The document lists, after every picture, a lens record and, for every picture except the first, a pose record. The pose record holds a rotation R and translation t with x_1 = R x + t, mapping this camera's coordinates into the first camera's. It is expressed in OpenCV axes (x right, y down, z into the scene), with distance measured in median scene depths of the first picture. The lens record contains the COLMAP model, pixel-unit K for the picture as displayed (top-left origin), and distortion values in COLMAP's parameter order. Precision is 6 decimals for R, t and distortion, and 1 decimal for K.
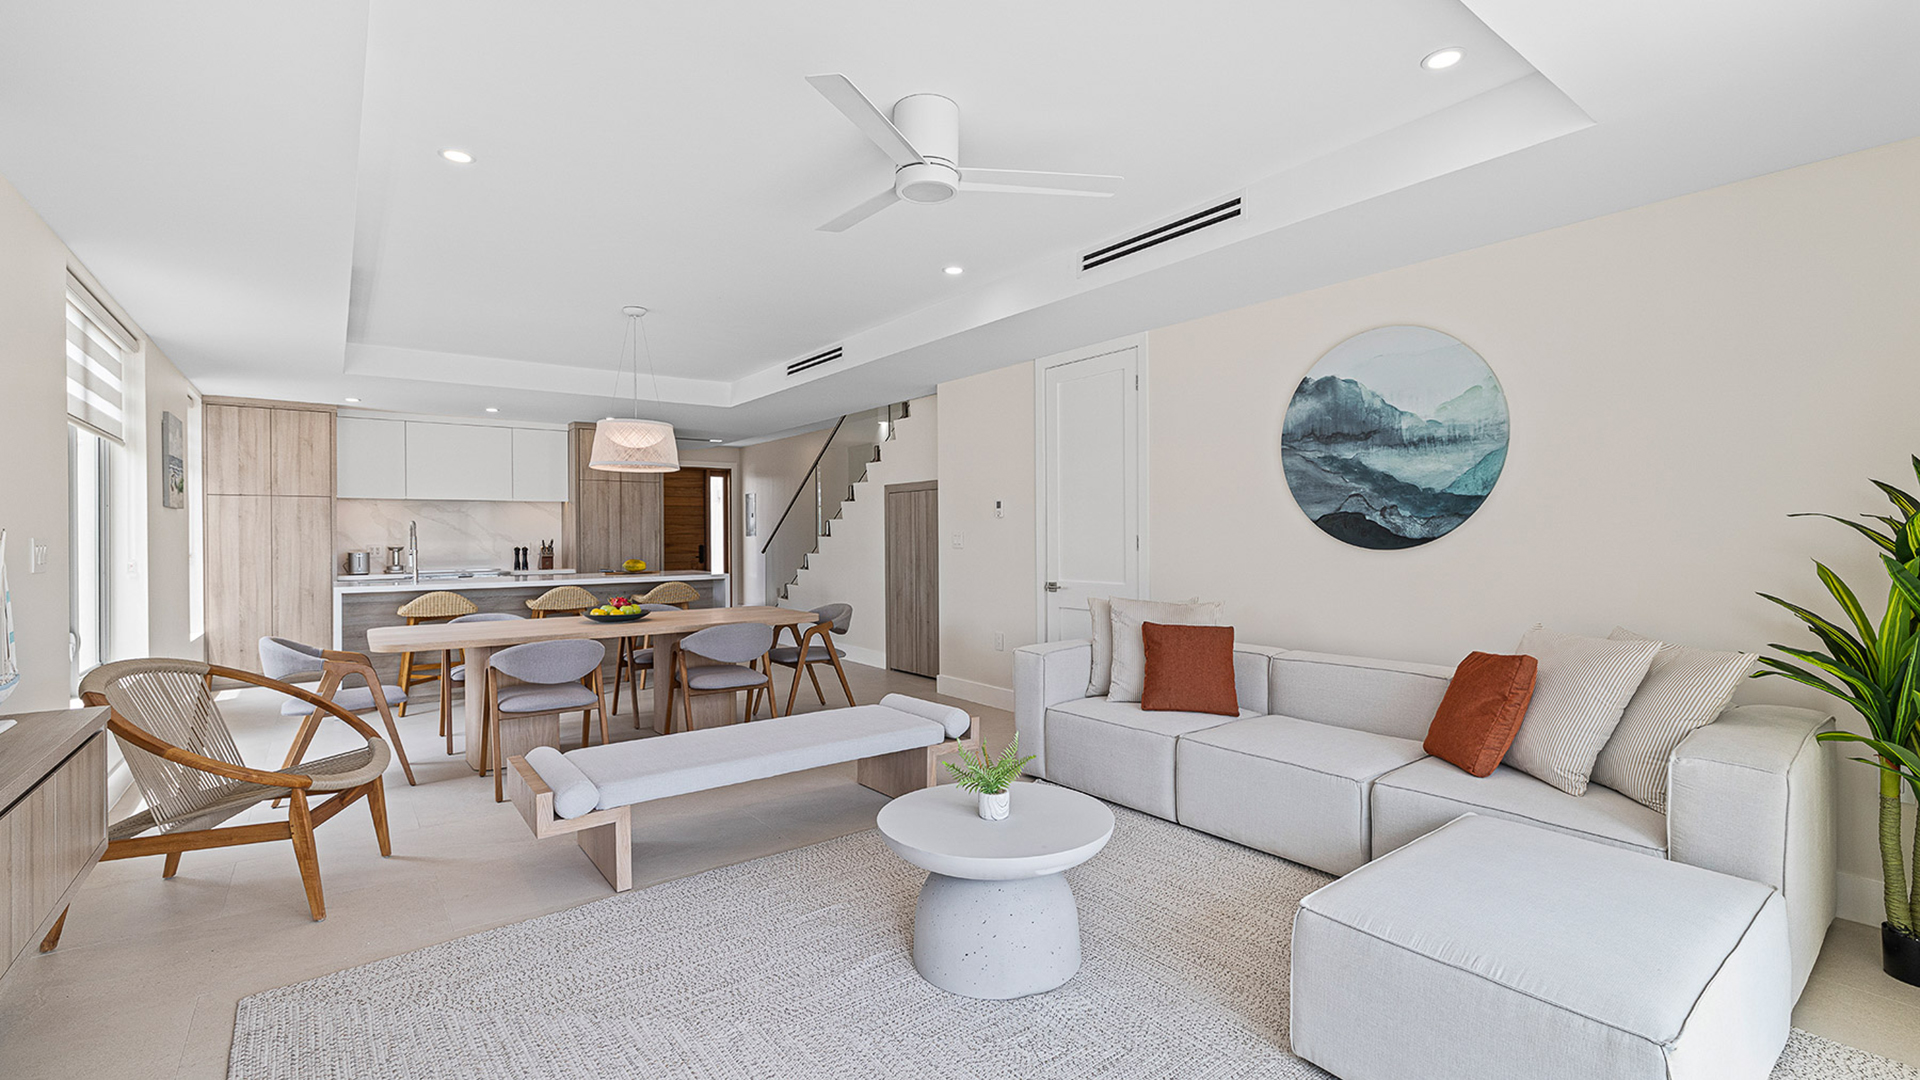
lens RADIAL K [[825.9, 0, 960.0], [0, 825.9, 540.0], [0, 0, 1]] dist [-0.004429, 0.000082]
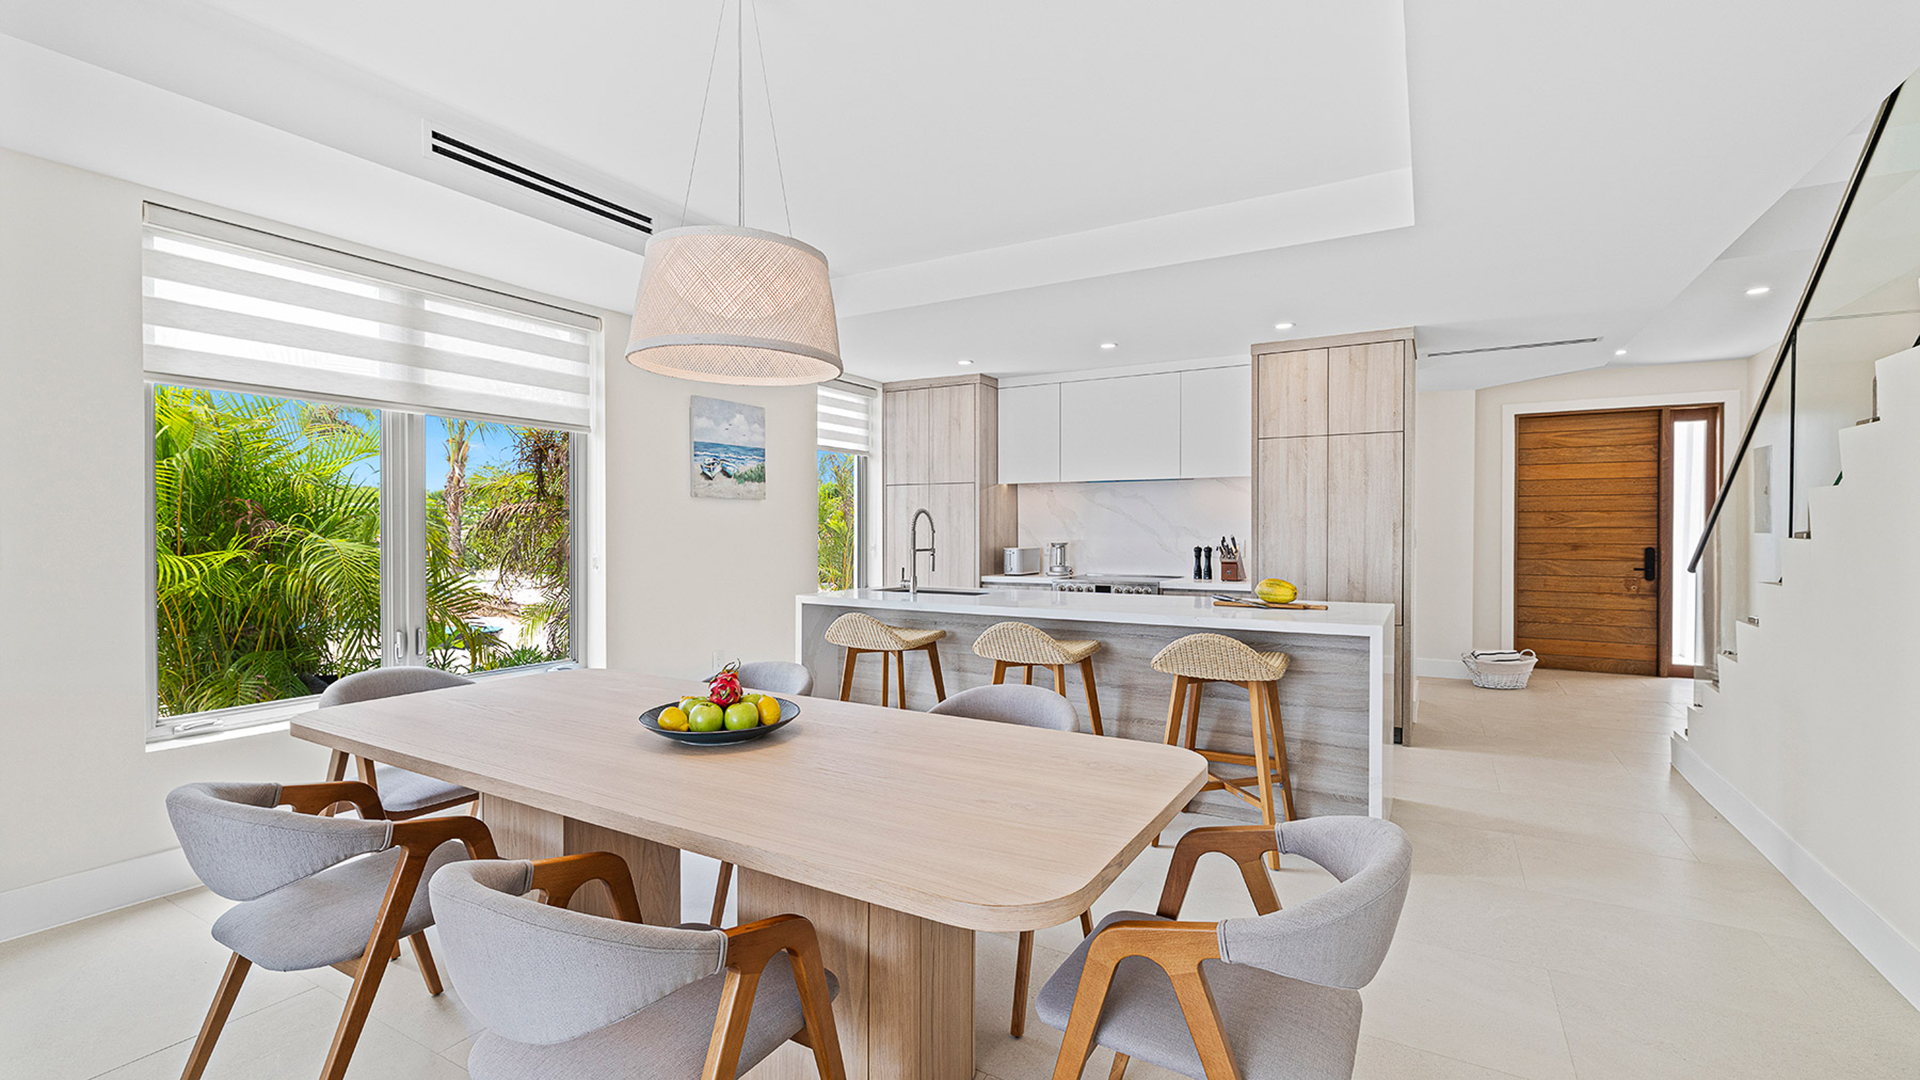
lens RADIAL K [[825.9, 0, 960.0], [0, 825.9, 540.0], [0, 0, 1]] dist [-0.004429, 0.000082]
pose [[0.398211, 0.018226, -0.917113, 0.013942], [-0.009112, 0.999832, 0.015913, -0.006498], [0.917249, 0.002020, 0.398310, 0.635100]]
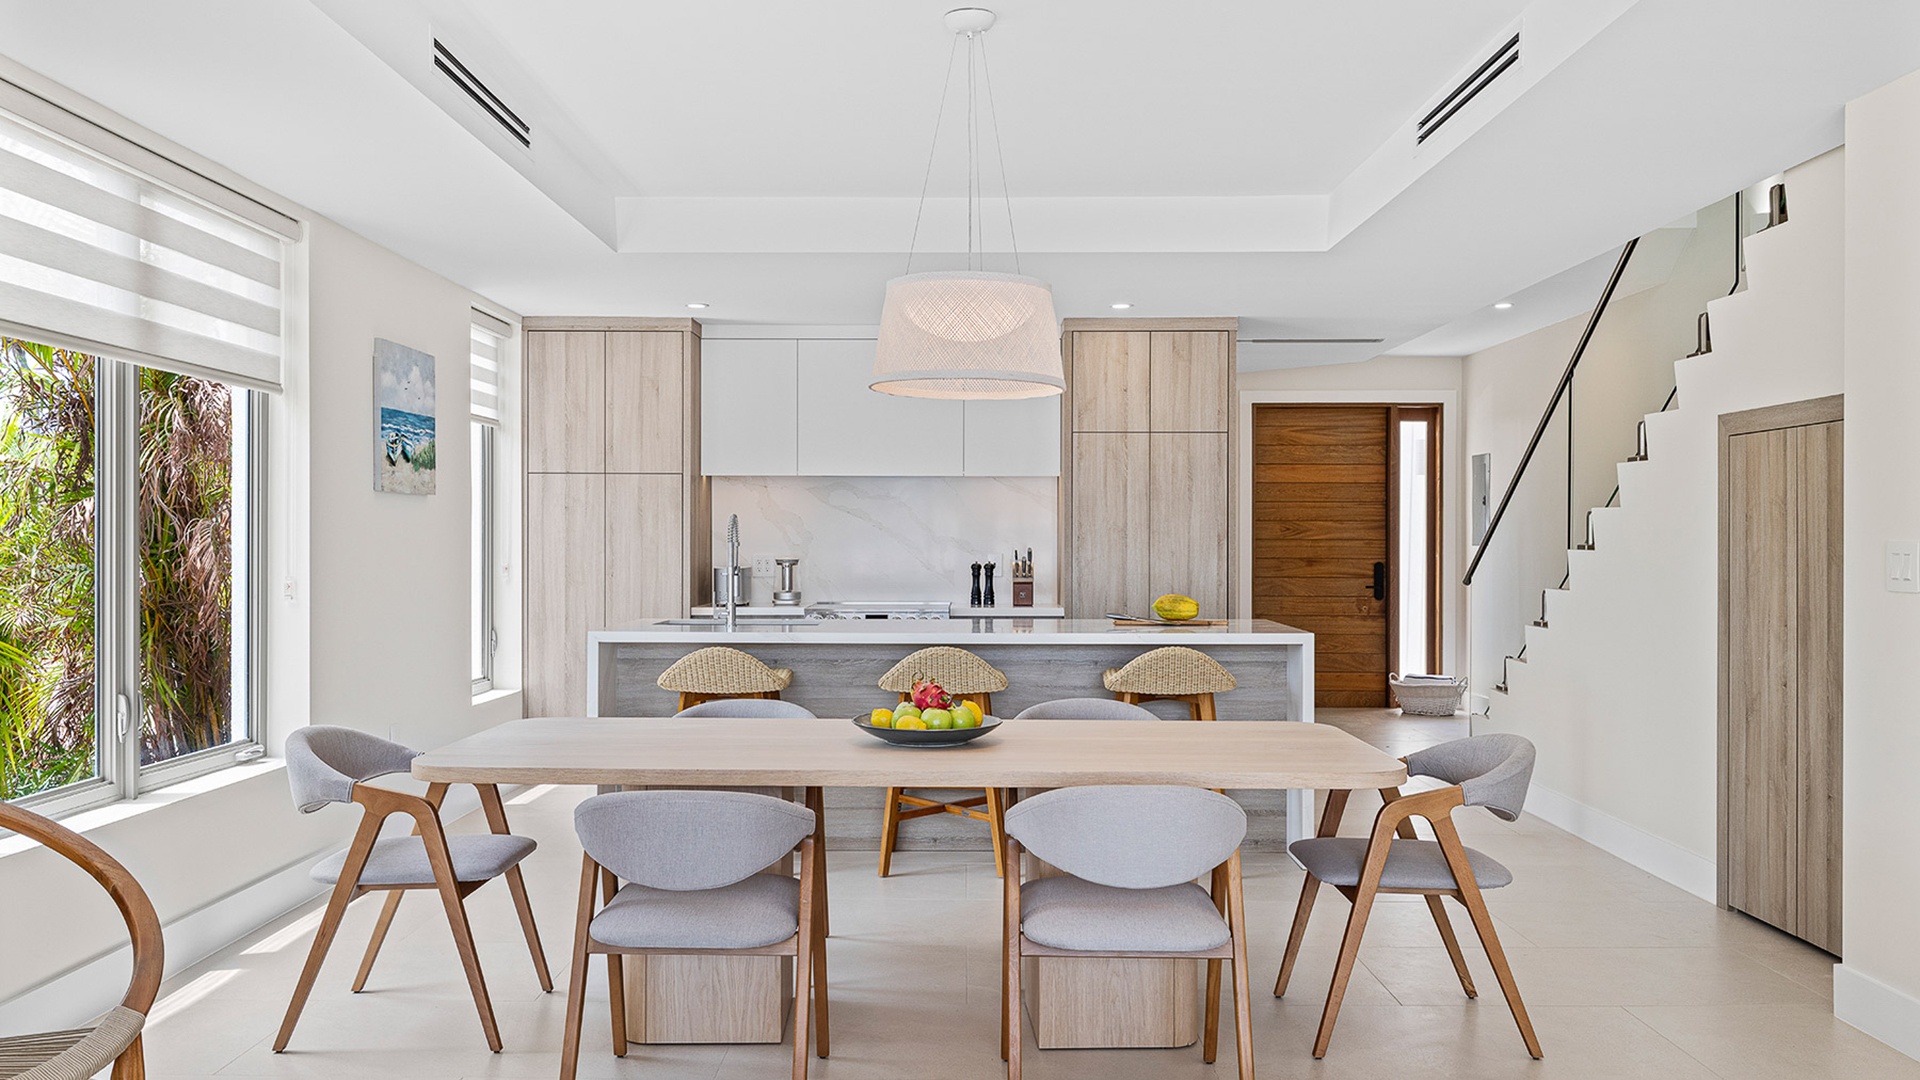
lens RADIAL K [[1504.2, 0, 960.0], [0, 1504.2, 540.0], [0, 0, 1]] dist [0.001993, 0.000804]
pose [[0.794013, 0.007644, -0.607853, 0.053064], [-0.011285, 0.999934, -0.002166, -0.004381], [0.607796, 0.008580, 0.794047, 0.257128]]
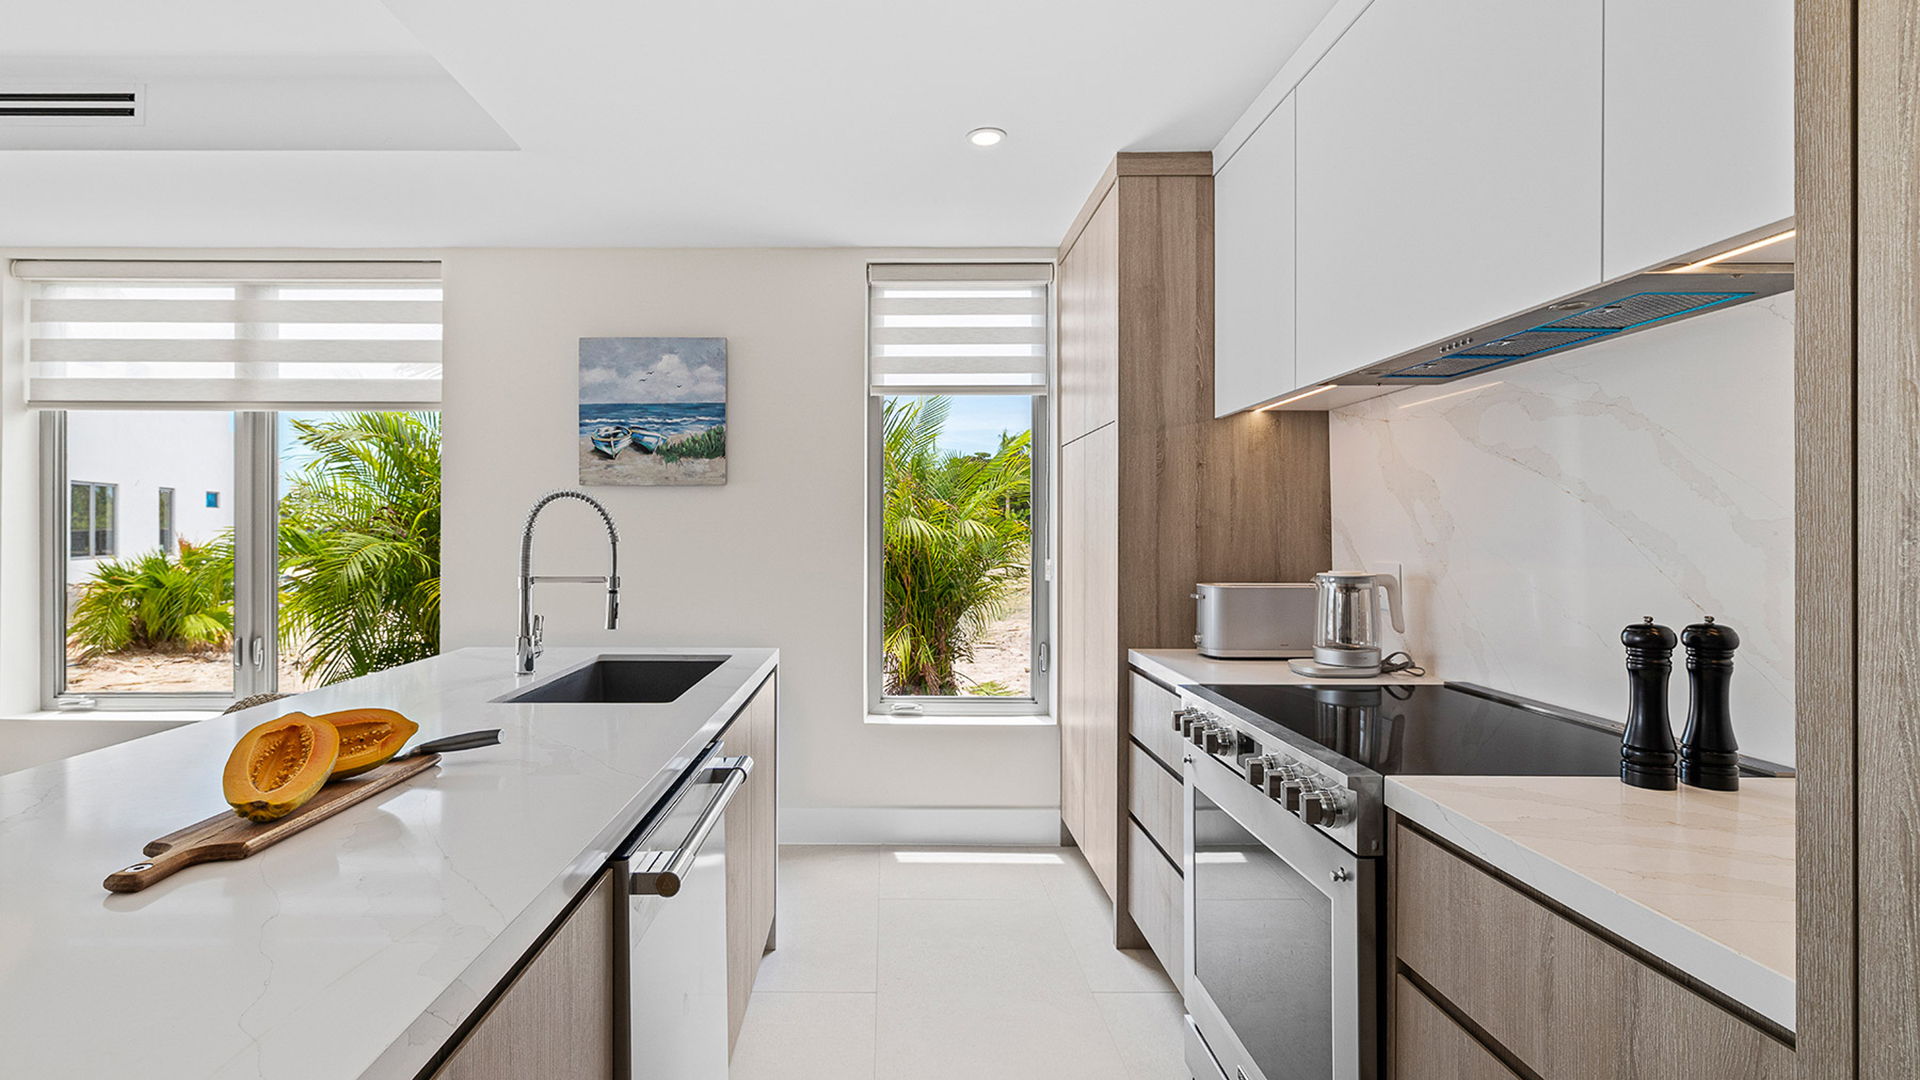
lens RADIAL K [[866.1, 0, 960.0], [0, 866.1, 540.0], [0, 0, 1]] dist [-0.011292, -0.000114]
pose [[-0.601129, 0.009764, -0.799092, -0.421637], [-0.003127, 0.999889, 0.014571, -0.006238], [0.799146, 0.011258, -0.601032, 1.154144]]
